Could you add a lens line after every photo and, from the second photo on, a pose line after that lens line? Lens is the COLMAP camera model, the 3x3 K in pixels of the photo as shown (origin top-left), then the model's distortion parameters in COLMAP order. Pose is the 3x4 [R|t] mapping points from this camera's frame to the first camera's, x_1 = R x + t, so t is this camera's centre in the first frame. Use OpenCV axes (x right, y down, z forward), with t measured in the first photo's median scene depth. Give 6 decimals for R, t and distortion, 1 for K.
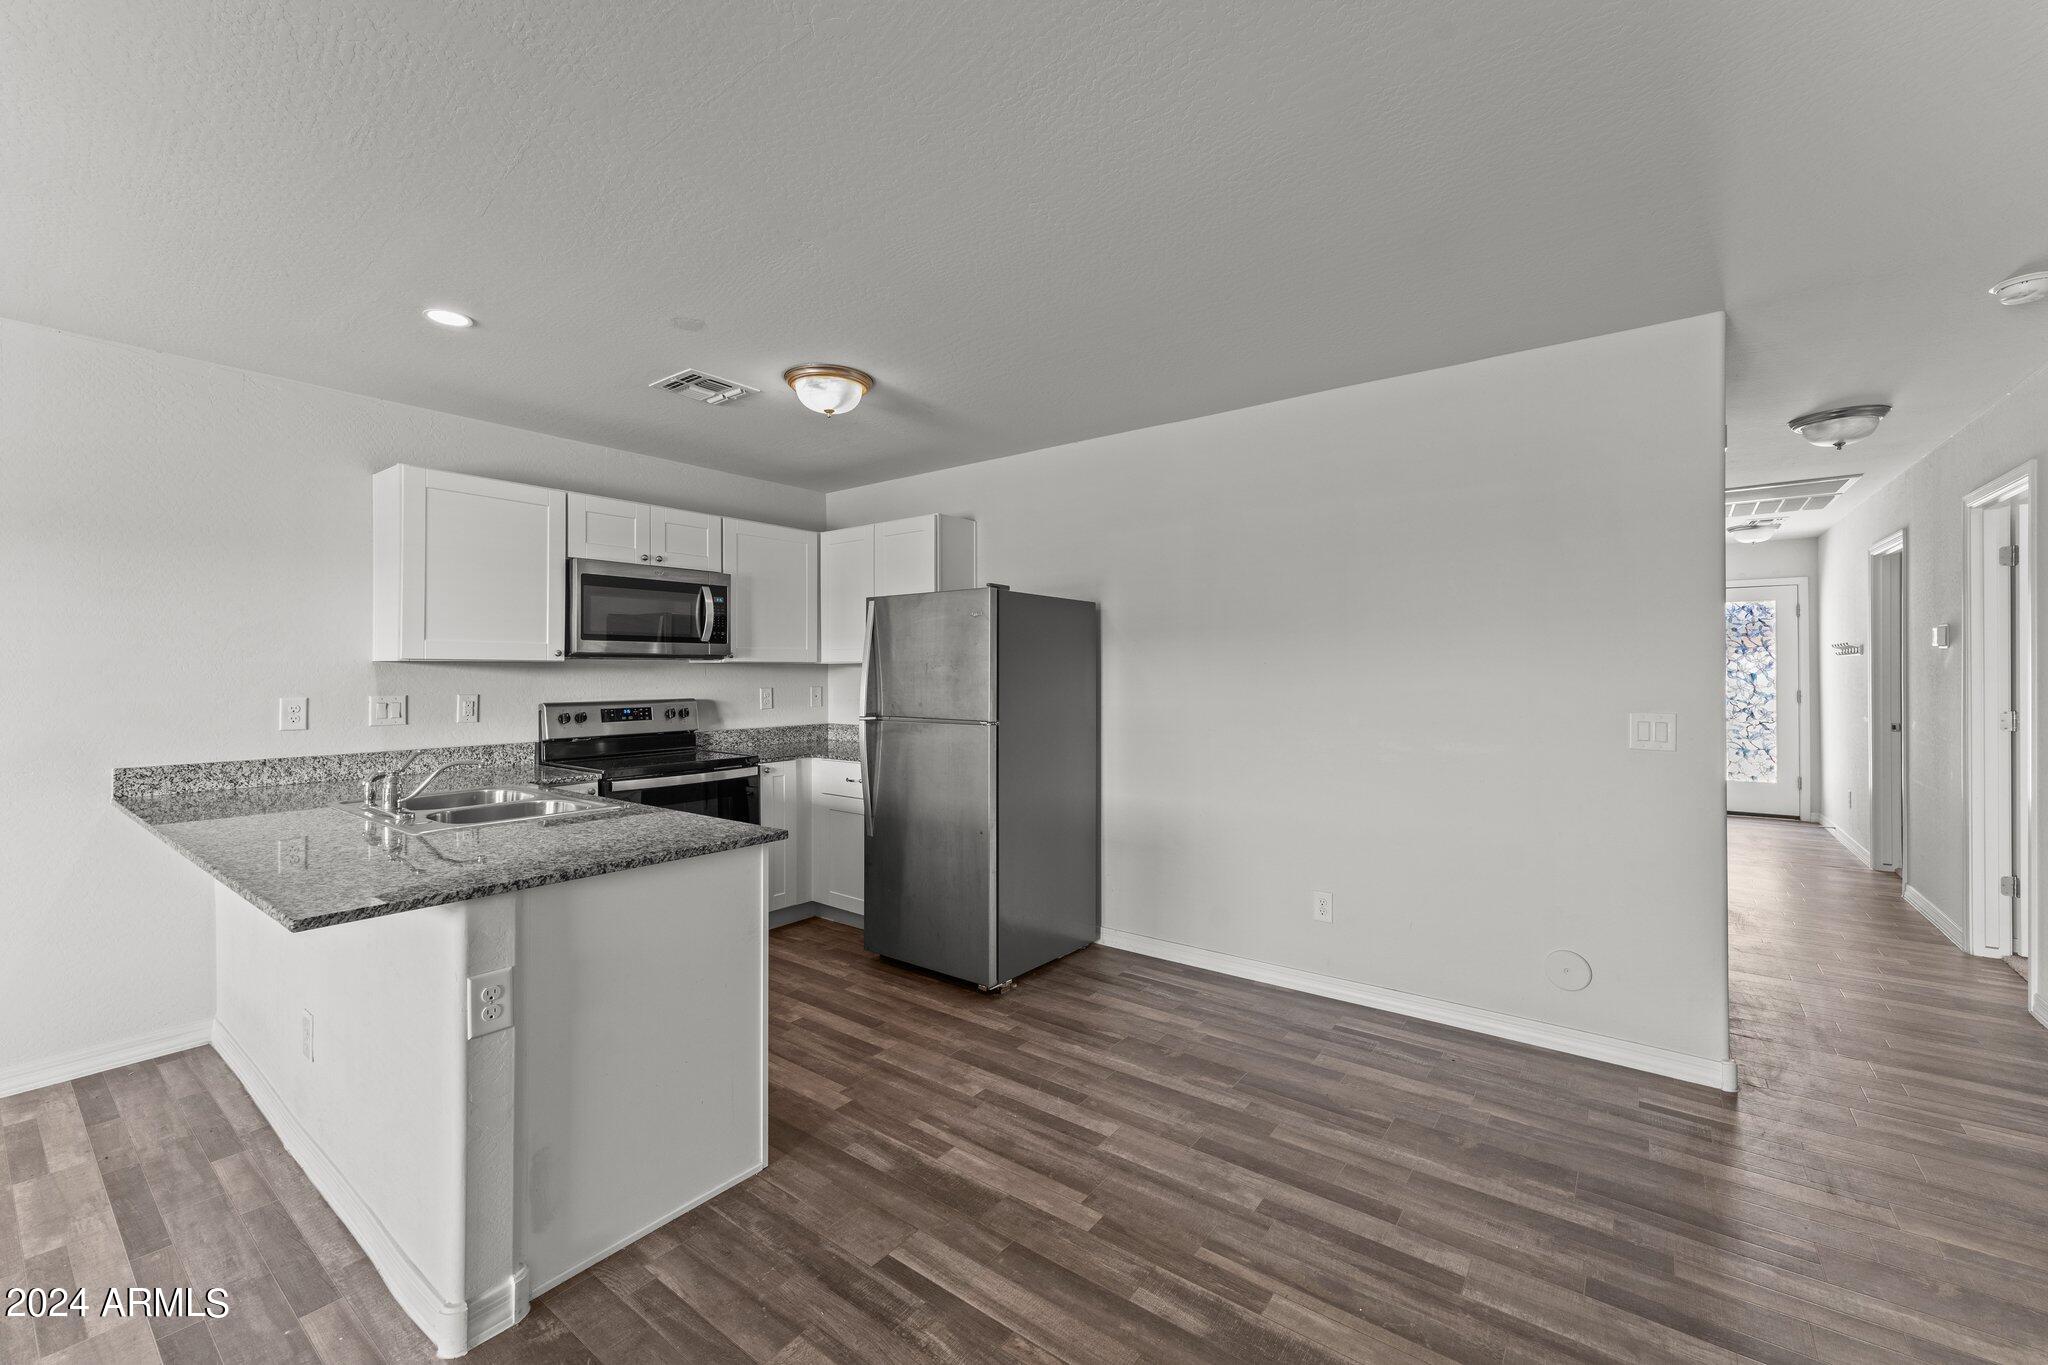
lens RADIAL K [[819.2, 0, 1033.1], [0, 819.2, 668.7], [0, 0, 1]] dist [-0.006606, 0.001903]
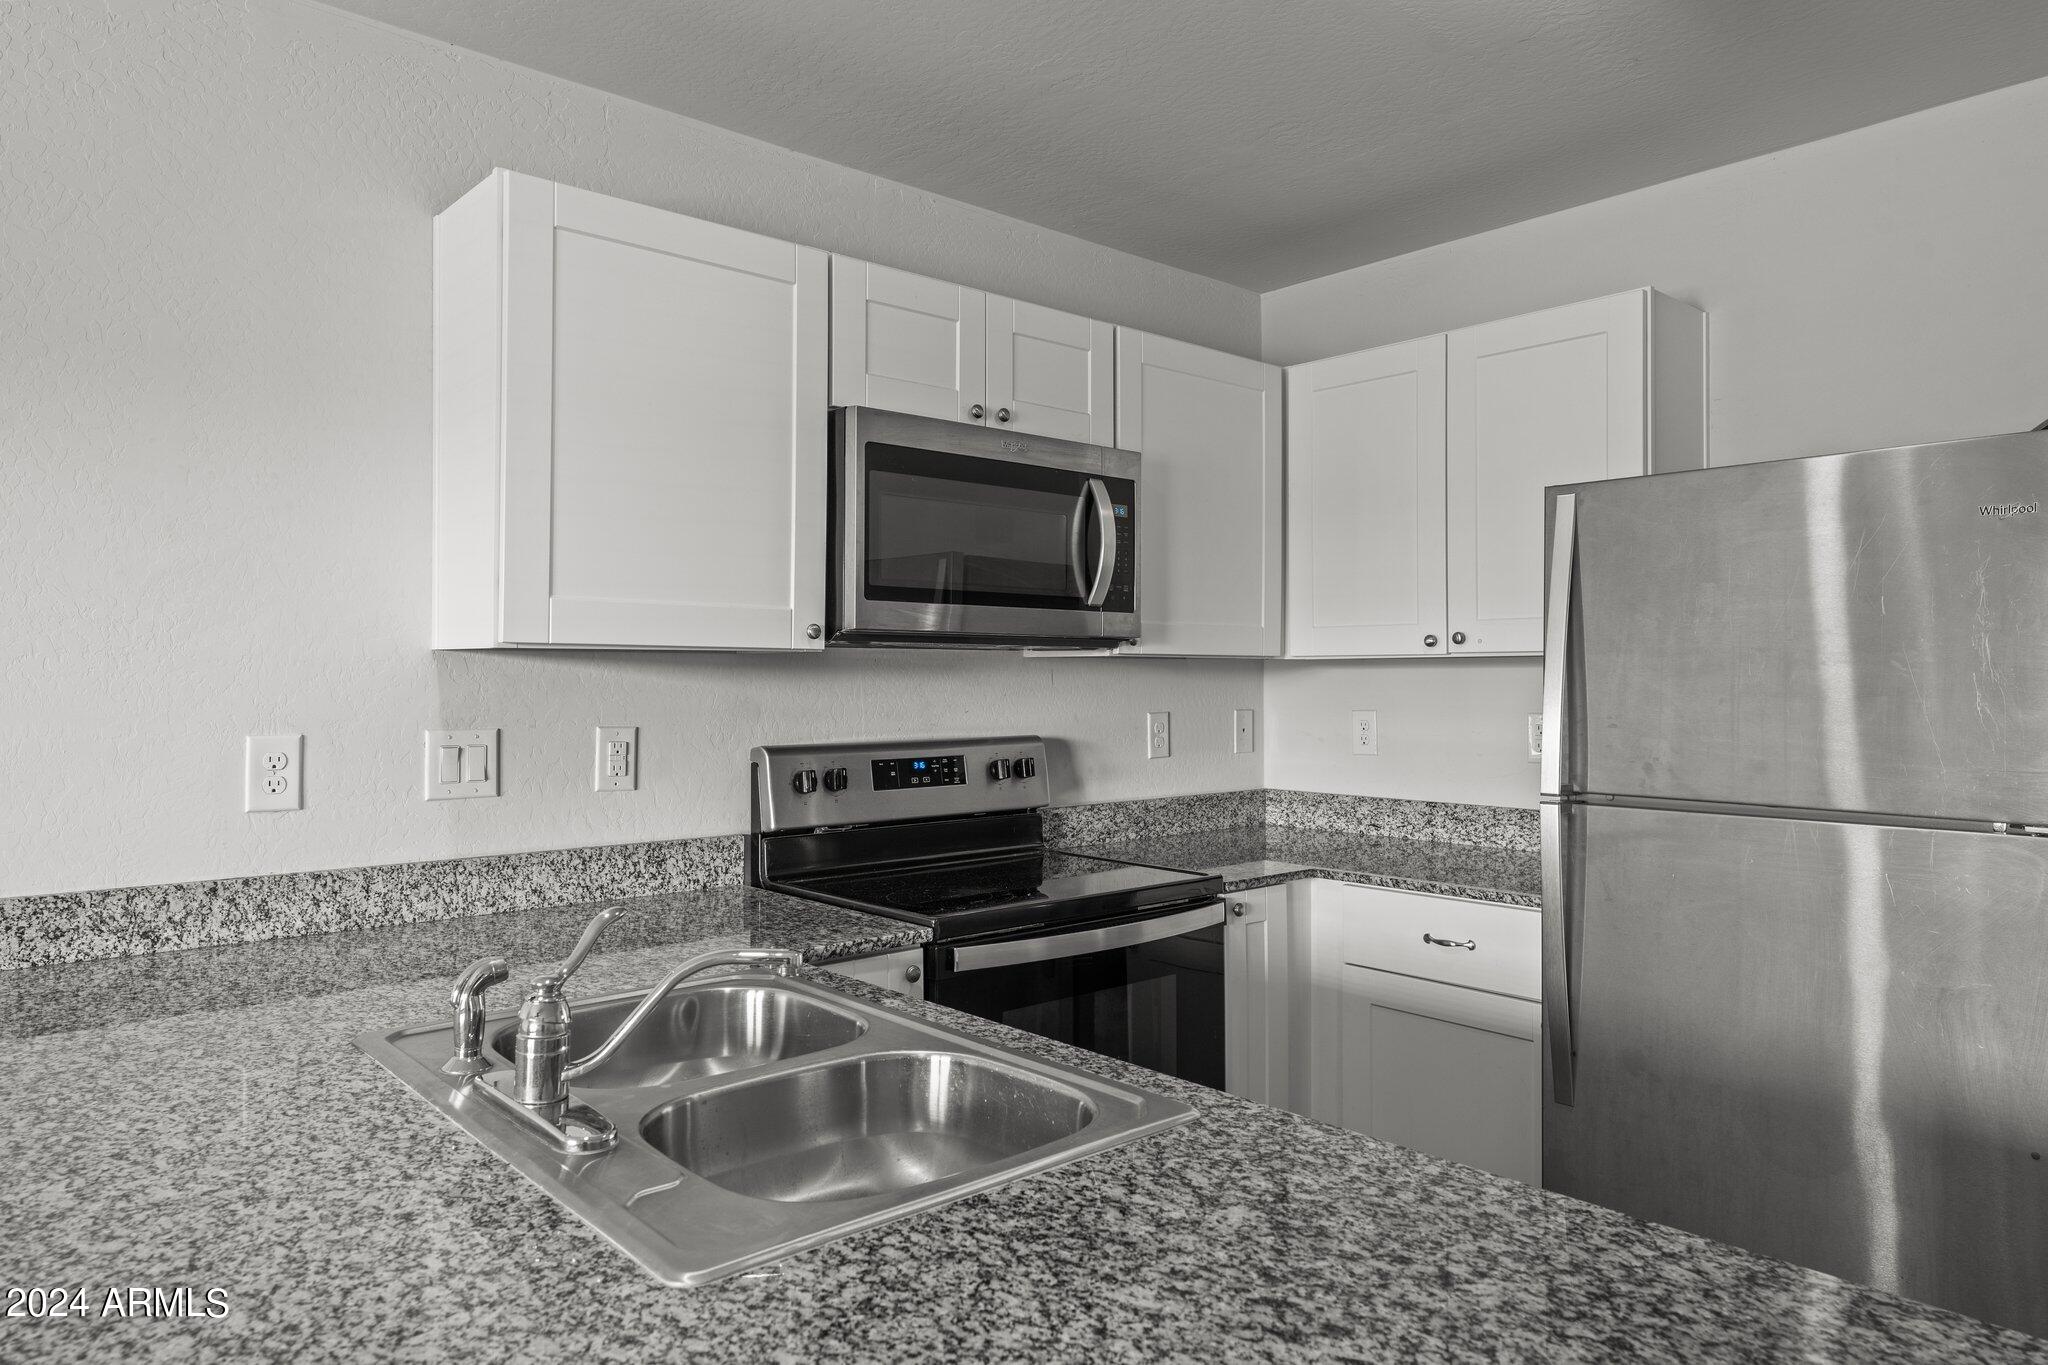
lens RADIAL K [[1303.3, 0, 1031.5], [0, 1303.3, 668.7], [0, 0, 1]] dist [-0.002163, -0.000088]
pose [[0.980095, 0.001609, -0.198521, -0.352330], [-0.002346, 0.999991, -0.003477, 0.002526], [0.198513, 0.003873, 0.980091, 0.378151]]
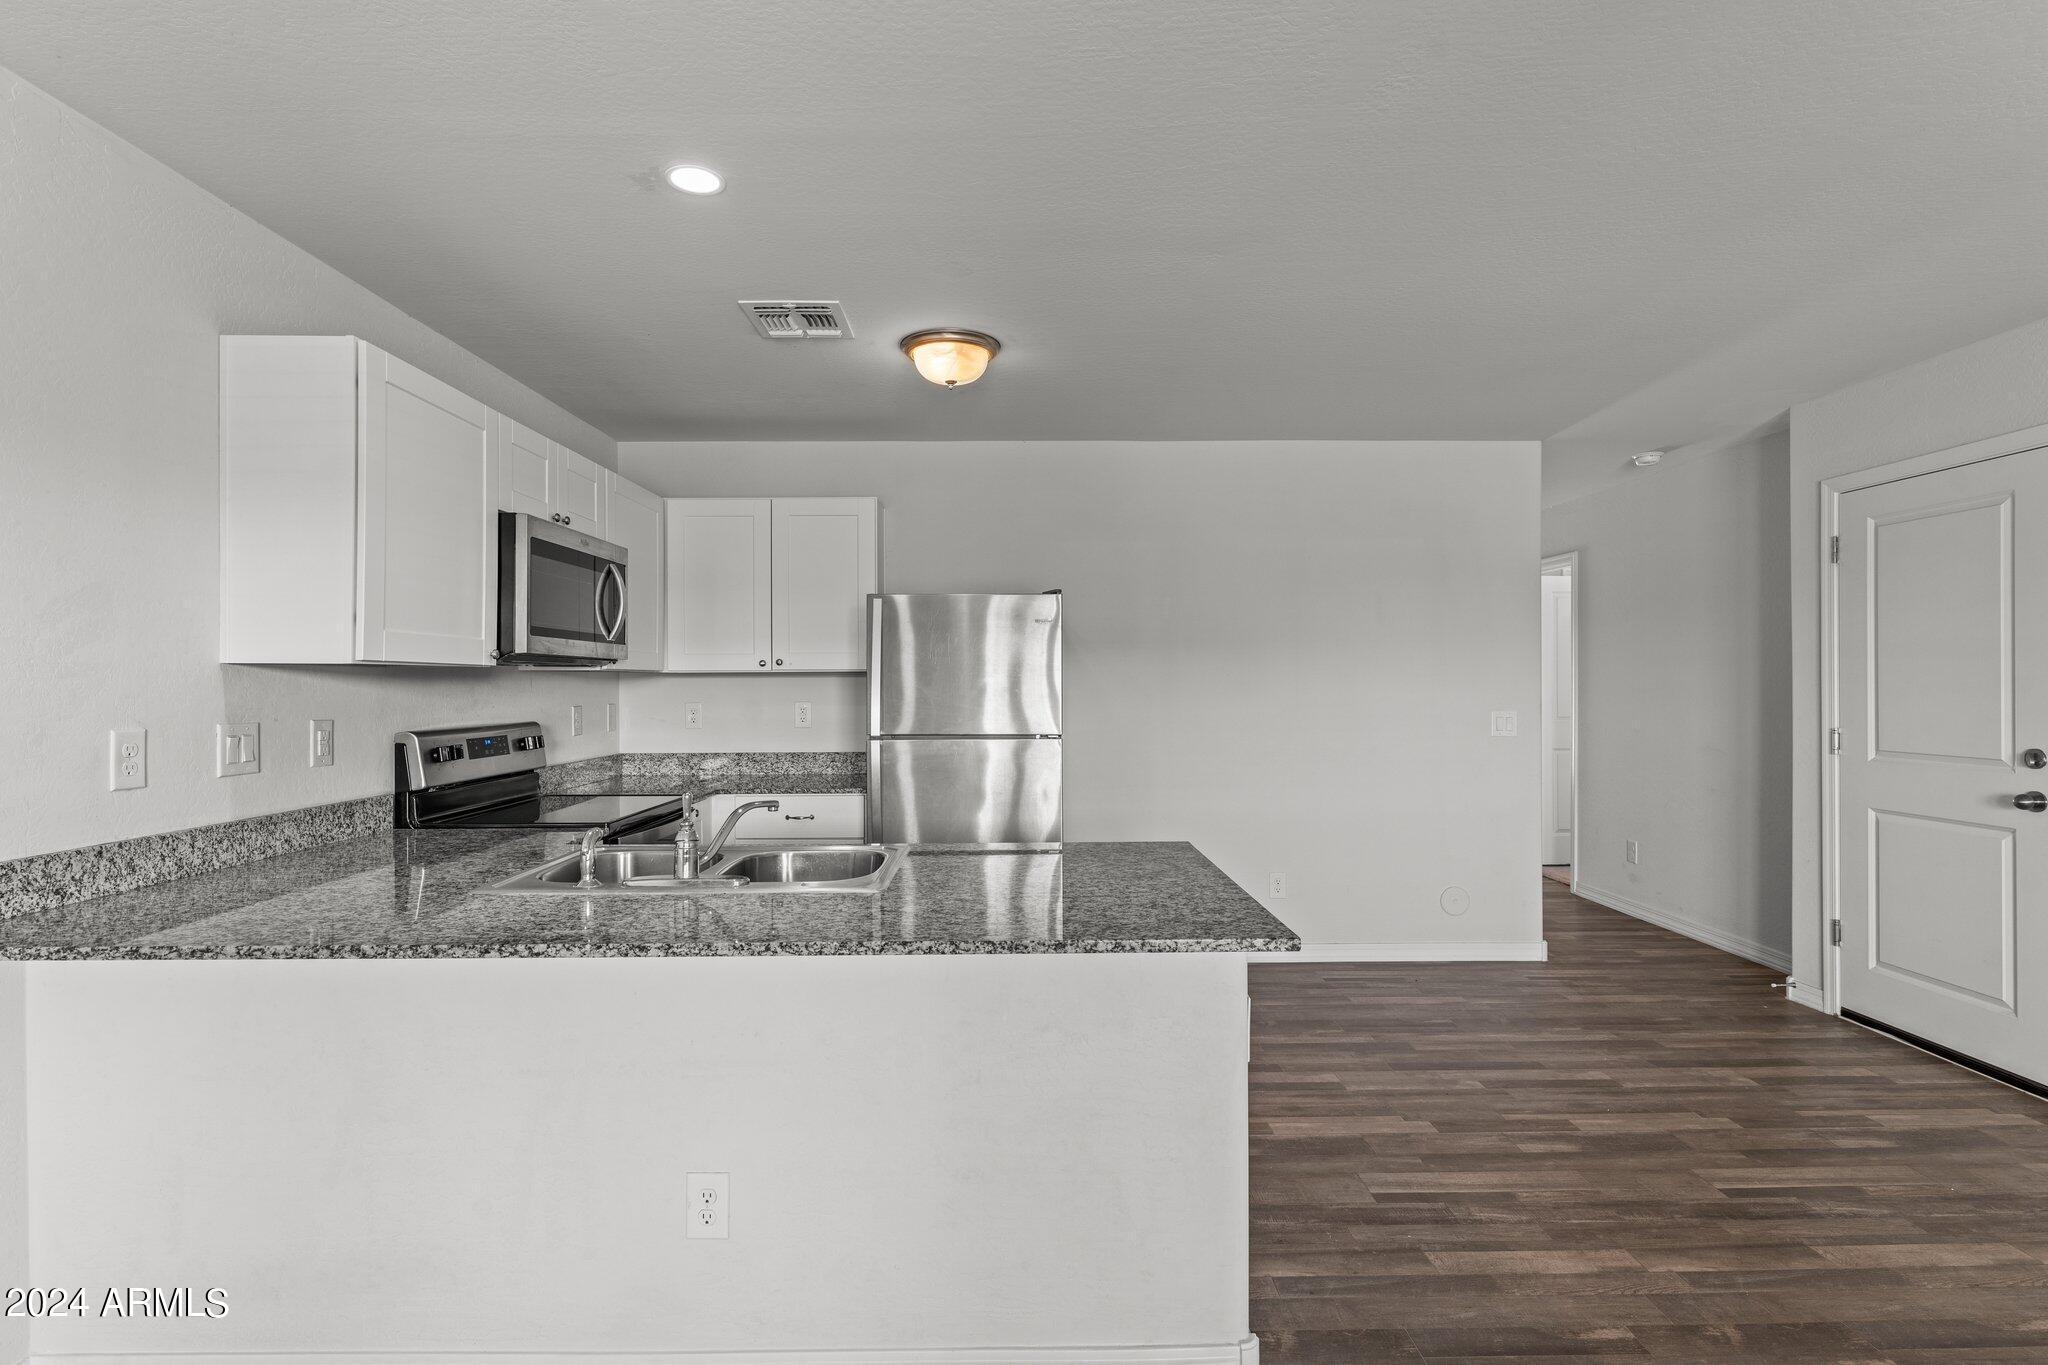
lens RADIAL K [[981.1, 0, 1018.9], [0, 981.1, 682.7], [0, 0, 1]] dist [-0.005126, -0.000568]
pose [[0.793815, 0.000605, 0.608159, -0.760182], [-0.000435, 1.000000, -0.000427, 0.004584], [-0.608159, 0.000074, 0.793815, 0.118318]]
